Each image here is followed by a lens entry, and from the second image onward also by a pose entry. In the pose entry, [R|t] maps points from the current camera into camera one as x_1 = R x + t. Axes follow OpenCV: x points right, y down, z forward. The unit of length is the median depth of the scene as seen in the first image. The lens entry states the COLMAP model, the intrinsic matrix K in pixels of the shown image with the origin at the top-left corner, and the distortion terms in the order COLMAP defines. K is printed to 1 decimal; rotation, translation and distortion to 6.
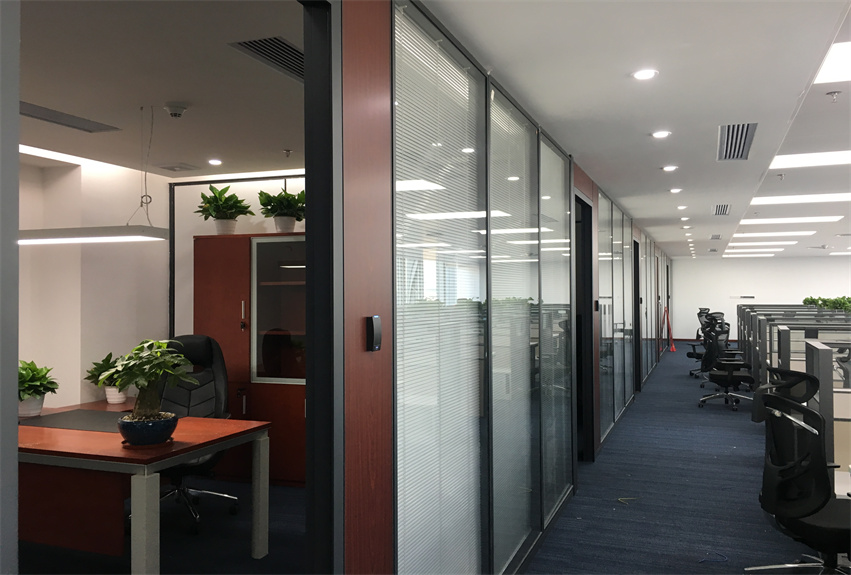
lens RADIAL K [[724.3, 0, 425.5], [0, 724.3, 287.5], [0, 0, 1]] dist [0.076220, -0.103121]
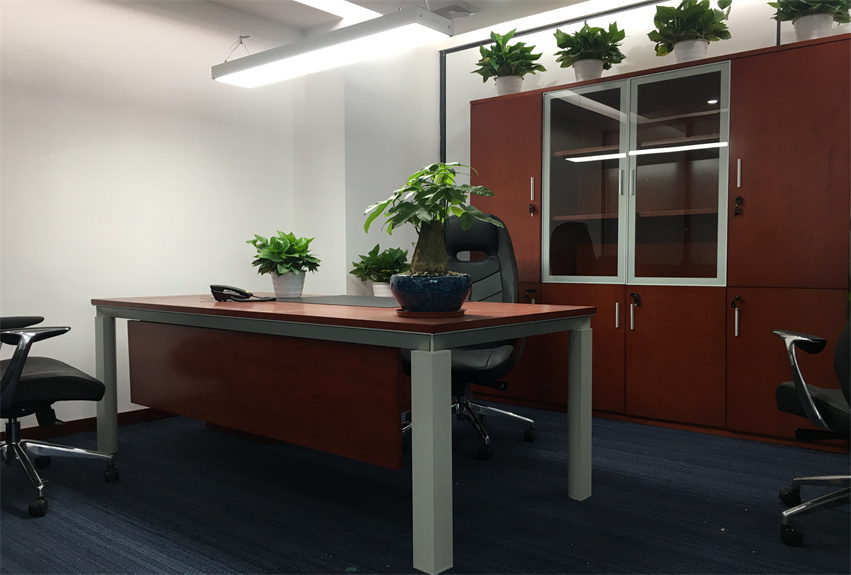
lens RADIAL K [[724.3, 0, 425.5], [0, 724.3, 287.5], [0, 0, 1]] dist [0.076220, -0.103121]
pose [[0.943933, 0.013007, -0.329880, -0.108208], [0.002804, 0.998872, 0.047409, 0.105748], [0.330124, -0.045676, 0.942832, 0.242368]]
